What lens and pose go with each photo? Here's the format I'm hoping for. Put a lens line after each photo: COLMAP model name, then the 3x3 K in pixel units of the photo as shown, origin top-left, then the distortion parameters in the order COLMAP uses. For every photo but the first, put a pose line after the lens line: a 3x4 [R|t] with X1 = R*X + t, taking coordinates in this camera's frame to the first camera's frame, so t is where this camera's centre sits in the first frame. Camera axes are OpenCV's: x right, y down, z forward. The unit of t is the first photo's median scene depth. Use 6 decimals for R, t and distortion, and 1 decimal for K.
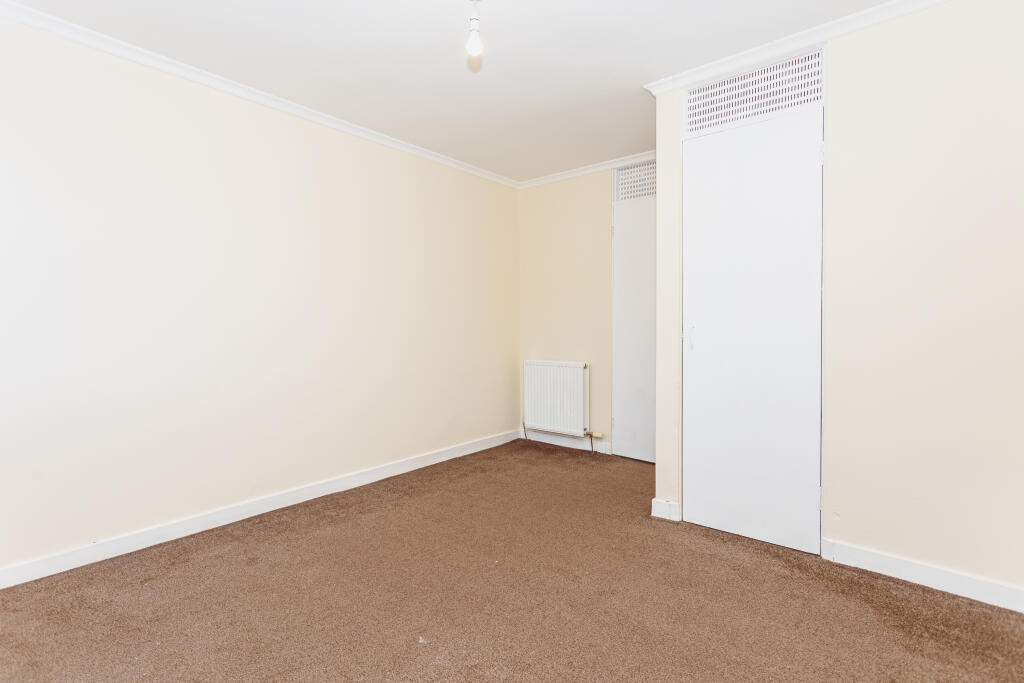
lens RADIAL K [[521.5, 0, 512.0], [0, 521.5, 341.5], [0, 0, 1]] dist [-0.001861, -0.000376]
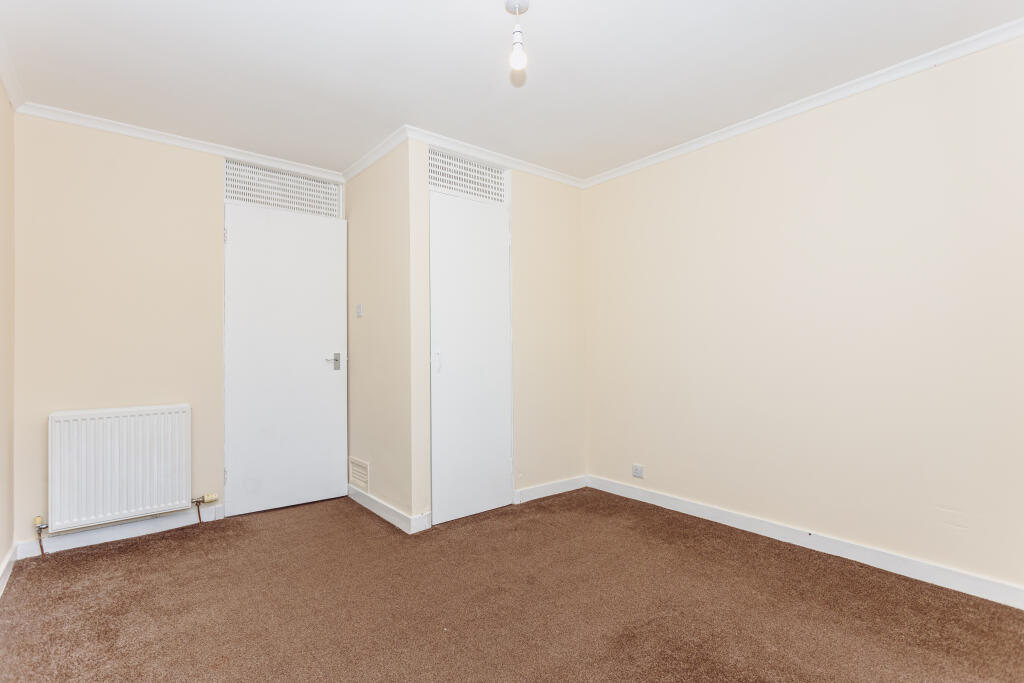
lens RADIAL K [[502.2, 0, 512.0], [0, 502.2, 341.5], [0, 0, 1]] dist [-0.000007, -0.000078]
pose [[0.139218, 0.015473, 0.990141, -0.722982], [0.036942, 0.999101, -0.020807, -0.022372], [-0.989572, 0.039475, 0.138522, 0.667088]]
